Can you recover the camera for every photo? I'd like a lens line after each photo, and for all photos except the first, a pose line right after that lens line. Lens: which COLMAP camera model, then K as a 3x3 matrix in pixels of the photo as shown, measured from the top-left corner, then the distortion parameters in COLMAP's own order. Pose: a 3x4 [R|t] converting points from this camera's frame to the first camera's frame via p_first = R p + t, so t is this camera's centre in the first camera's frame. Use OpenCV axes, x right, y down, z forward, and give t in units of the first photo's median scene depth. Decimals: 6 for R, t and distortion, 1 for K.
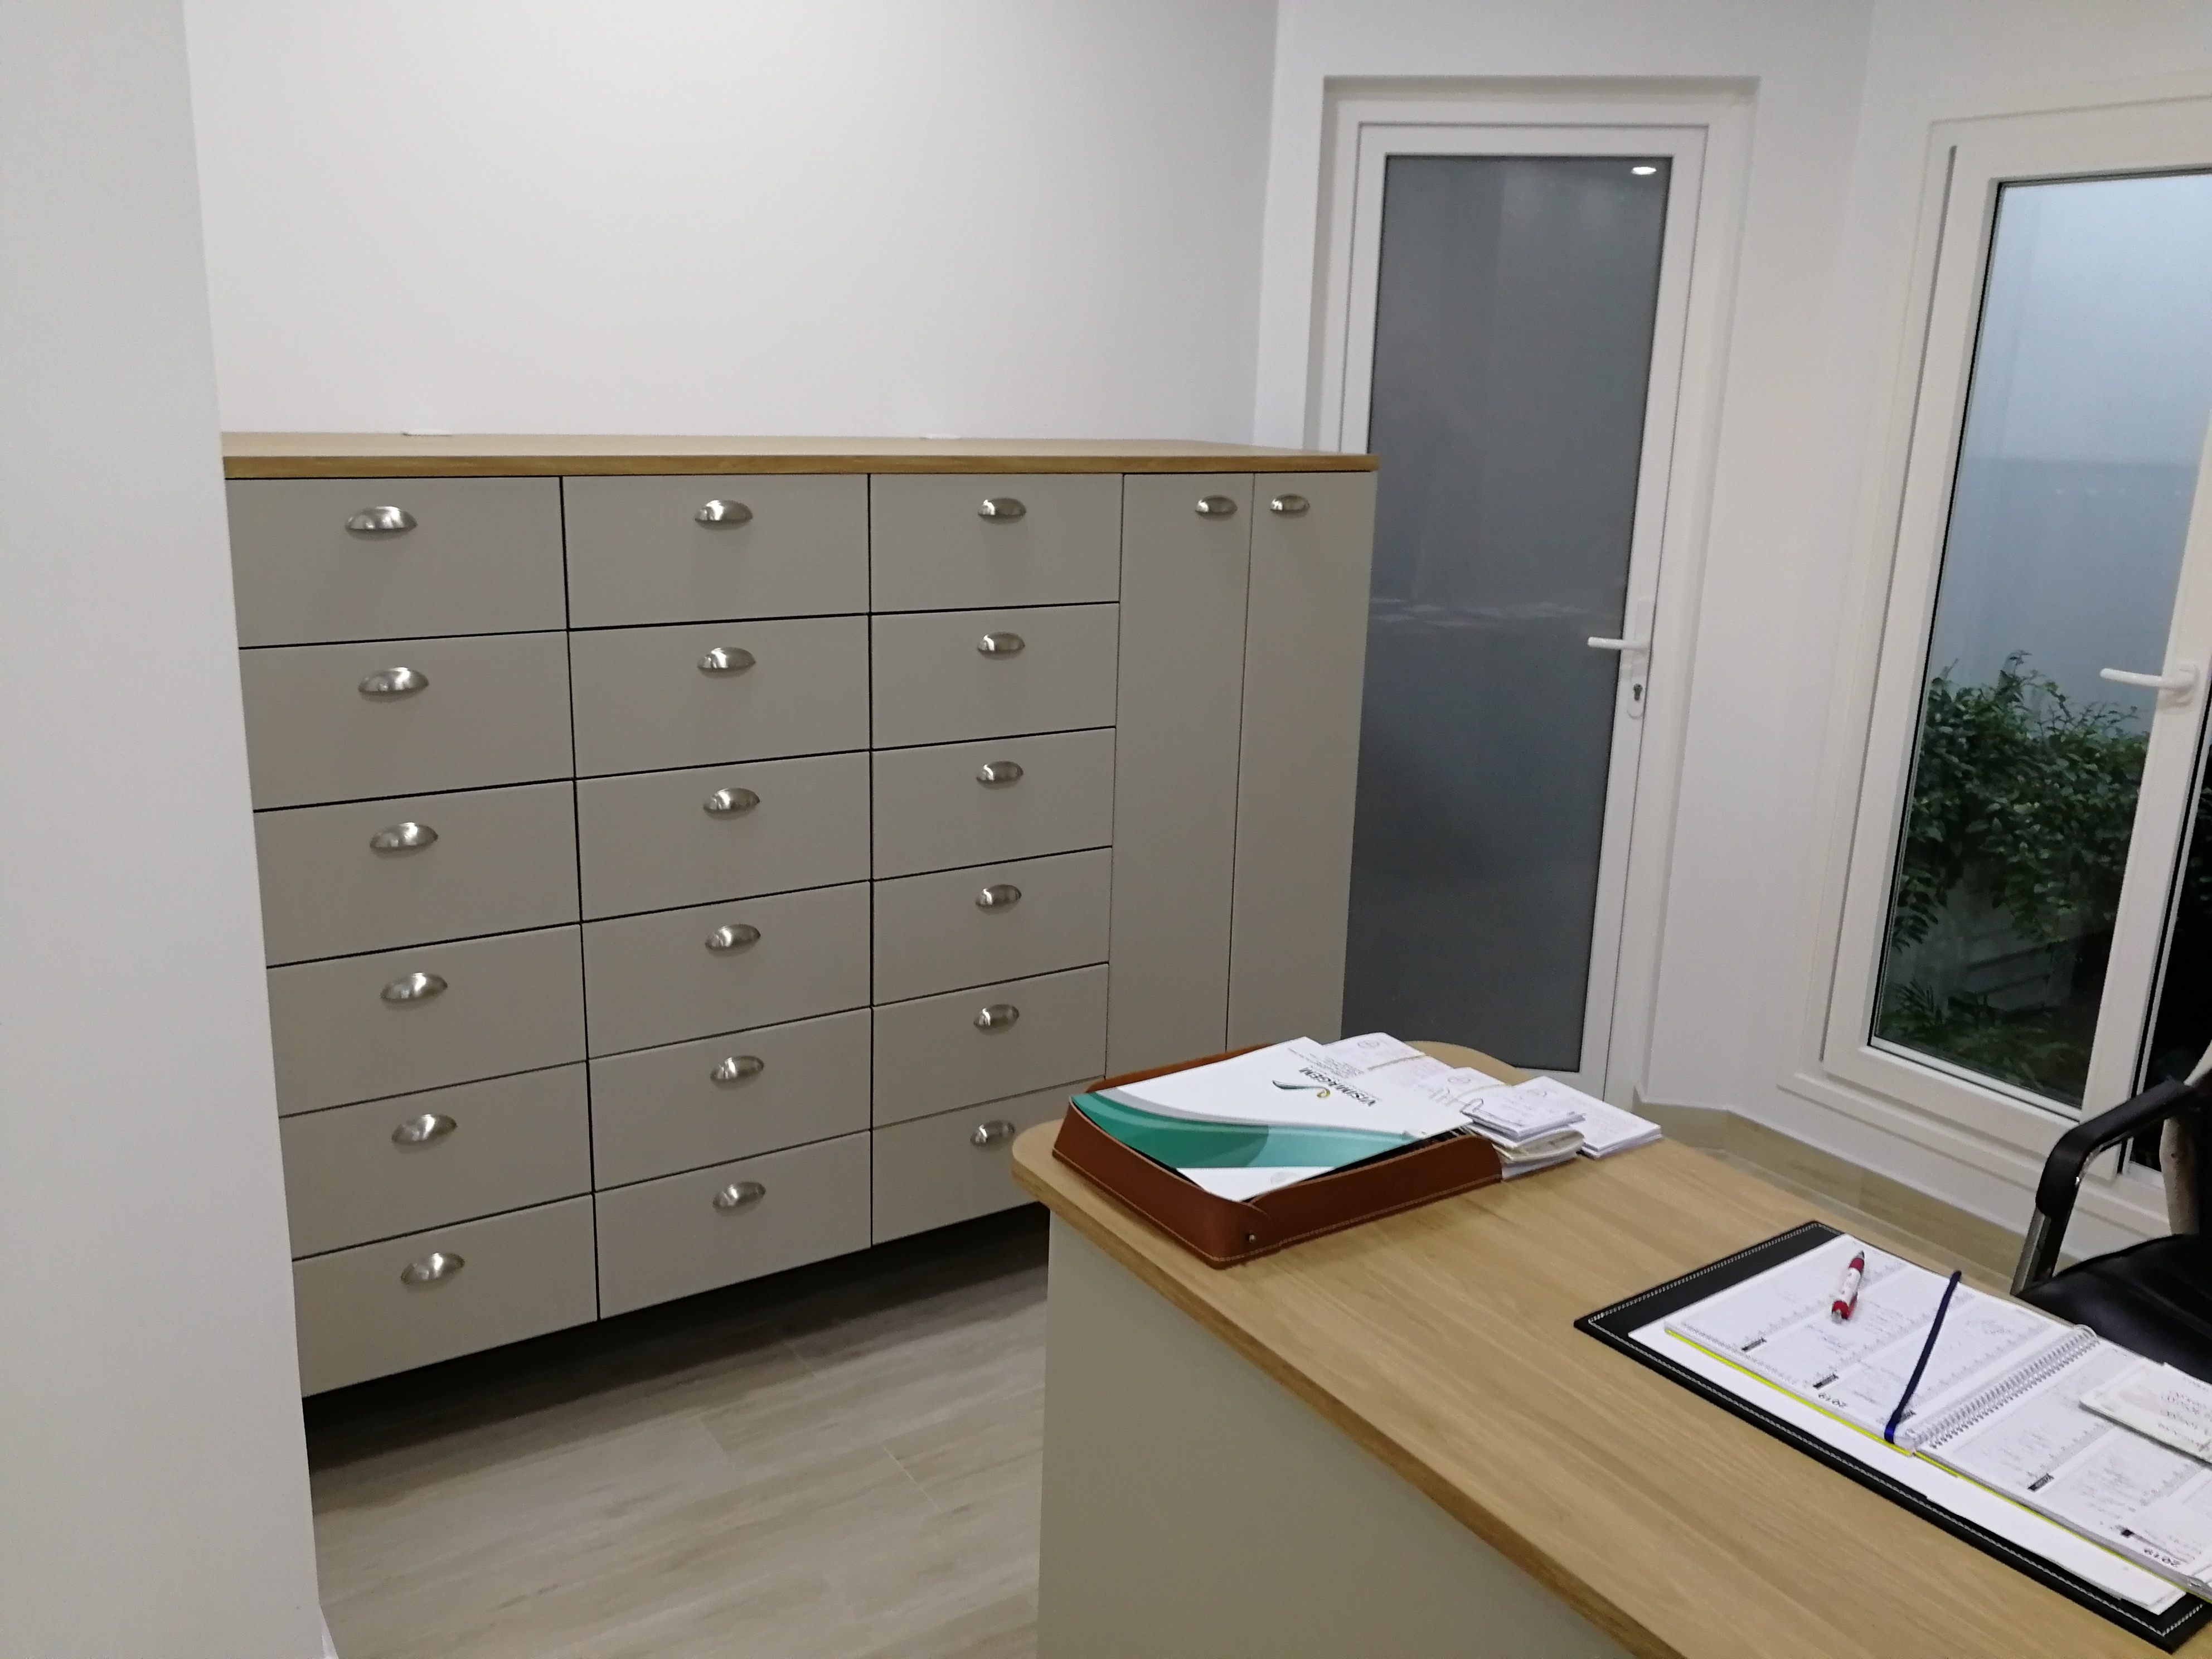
lens RADIAL K [[1785.7, 0, 1123.3], [0, 1785.7, 813.1], [0, 0, 1]] dist [0.045980, -0.046420]
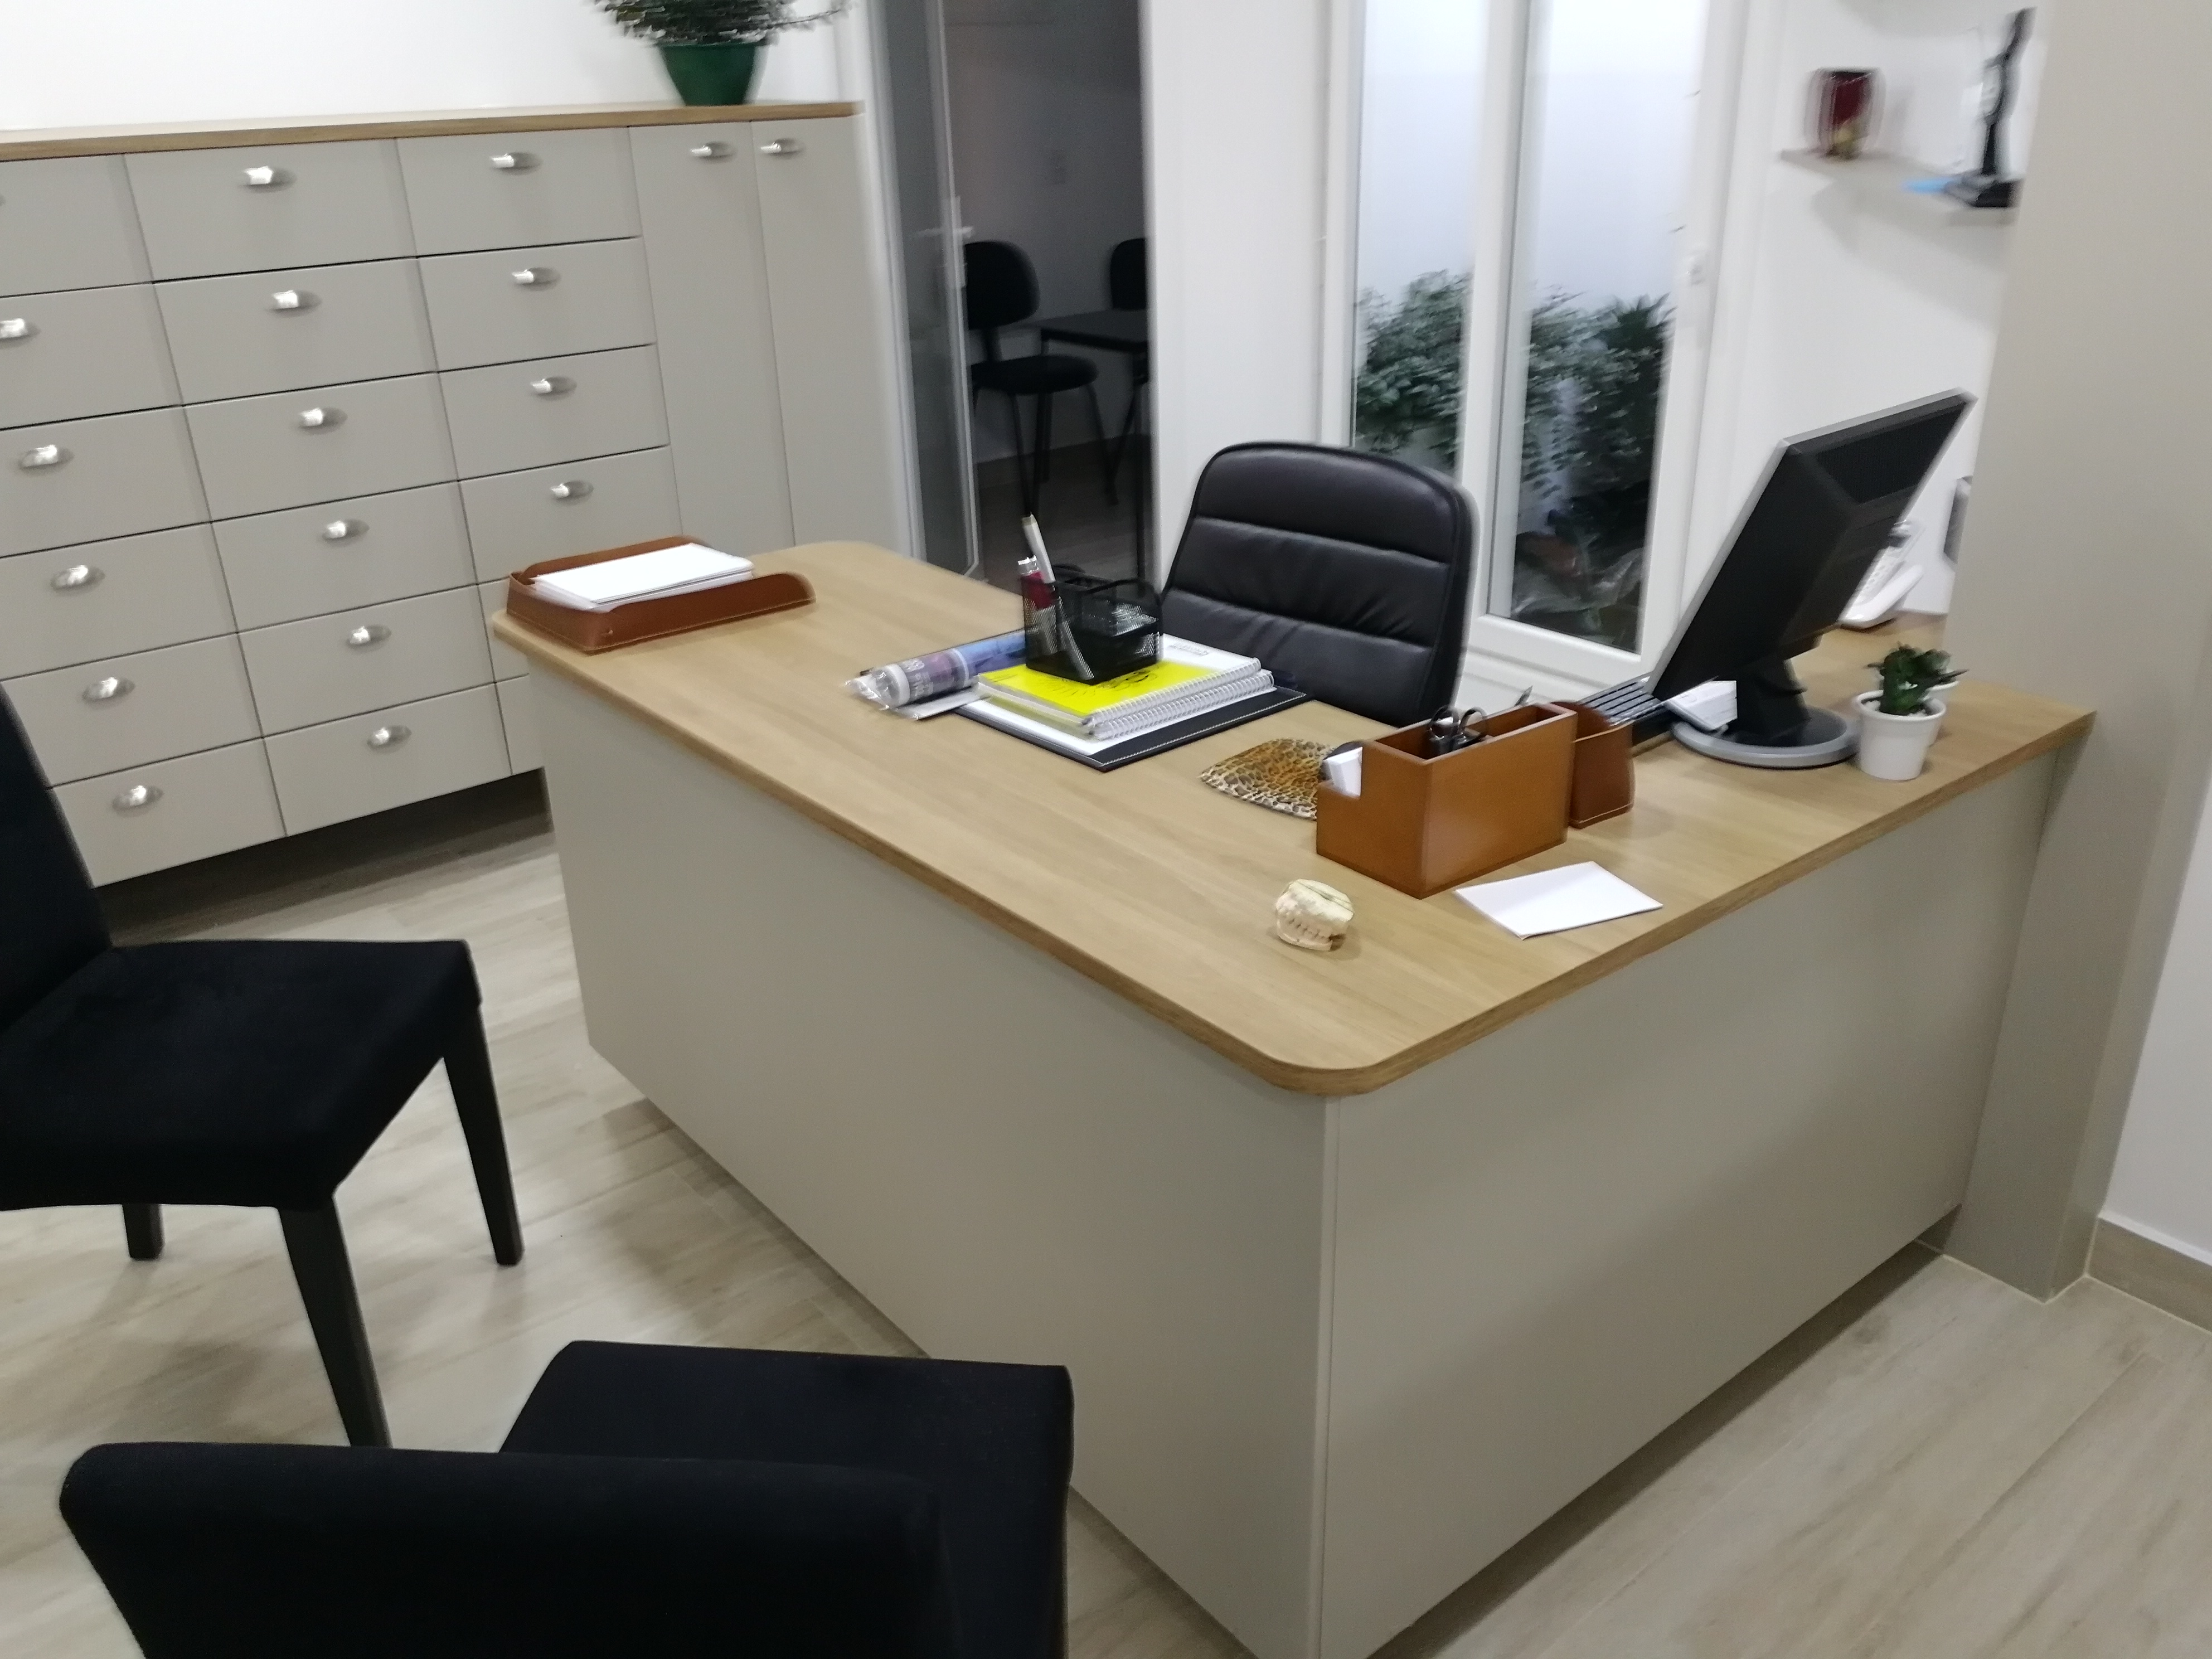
lens RADIAL K [[1785.7, 0, 1123.3], [0, 1785.7, 813.1], [0, 0, 1]] dist [0.045980, -0.046420]
pose [[0.993390, -0.095247, 0.064072, 0.234959], [0.083553, 0.982681, 0.165398, 0.103813], [-0.078716, -0.158951, 0.984143, -0.334126]]
